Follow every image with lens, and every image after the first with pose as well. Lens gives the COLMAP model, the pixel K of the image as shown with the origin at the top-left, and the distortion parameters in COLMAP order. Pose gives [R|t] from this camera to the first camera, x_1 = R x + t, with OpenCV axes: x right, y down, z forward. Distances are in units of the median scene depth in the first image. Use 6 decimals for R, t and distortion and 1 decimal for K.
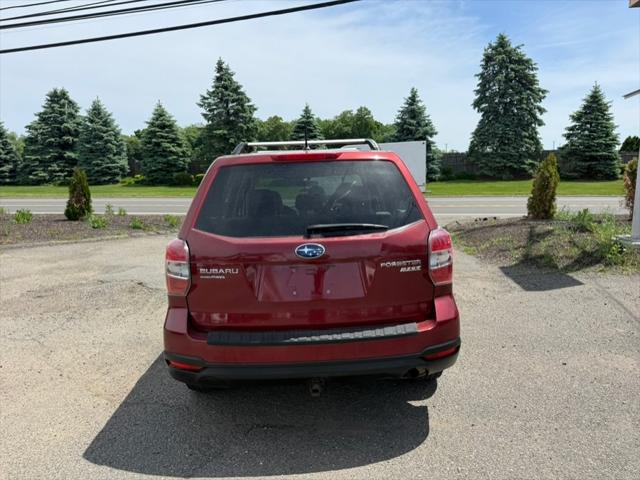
lens RADIAL K [[449.8, 0, 323.8], [0, 449.8, 243.4], [0, 0, 1]] dist [0.046429, -0.058150]
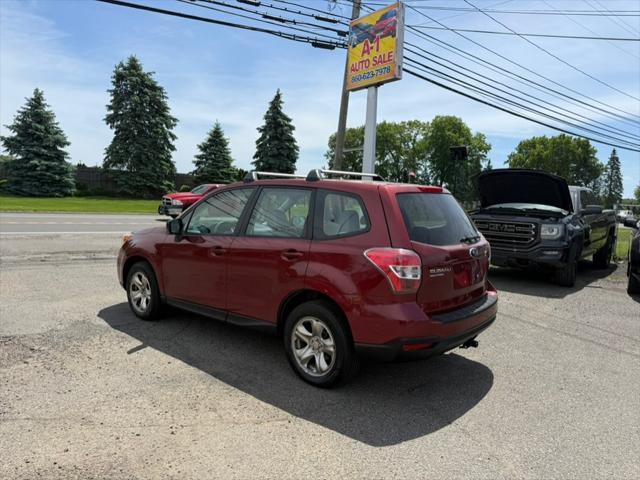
lens RADIAL K [[449.8, 0, 323.2], [0, 449.8, 243.2], [0, 0, 1]] dist [0.046429, -0.058150]
pose [[0.663586, -0.026210, 0.747640, -0.096277], [0.056424, 0.998293, -0.015083, -0.001366], [-0.745969, 0.052194, 0.663932, 0.022133]]
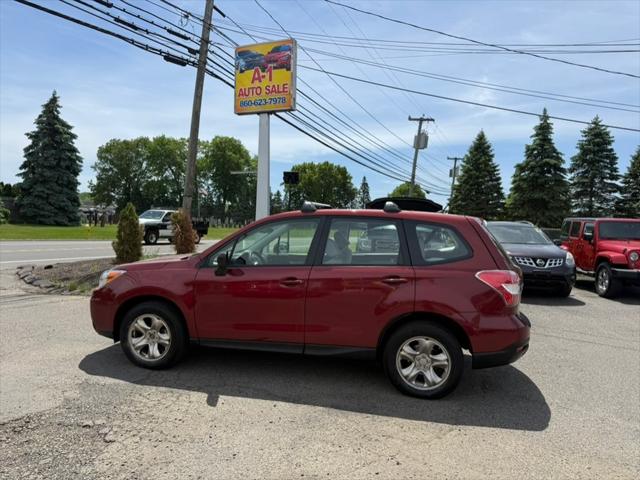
lens RADIAL K [[449.8, 0, 324.3], [0, 449.8, 241.4], [0, 0, 1]] dist [0.046429, -0.058150]
pose [[0.230594, -0.006837, 0.973026, -0.135978], [0.103889, 0.994433, -0.017633, -0.010159], [-0.967488, 0.105153, 0.230021, 0.084429]]
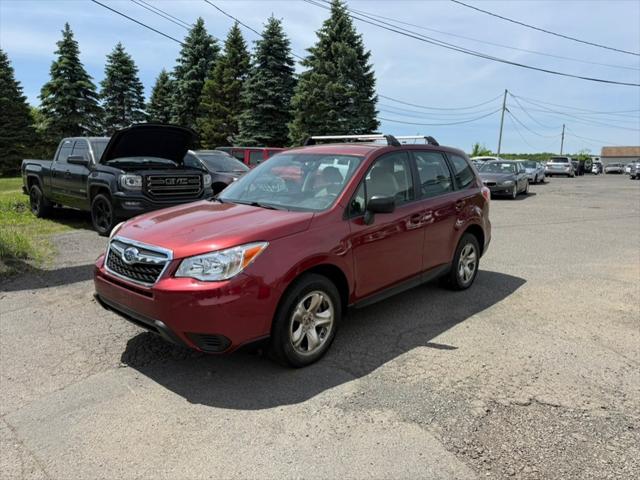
lens RADIAL K [[449.8, 0, 321.9], [0, 449.8, 243.3], [0, 0, 1]] dist [0.046429, -0.058150]
pose [[-0.728832, -0.102096, 0.677038, -0.087660], [0.114803, 0.956599, 0.267839, -0.029855], [-0.674999, 0.272936, -0.685479, 0.215811]]
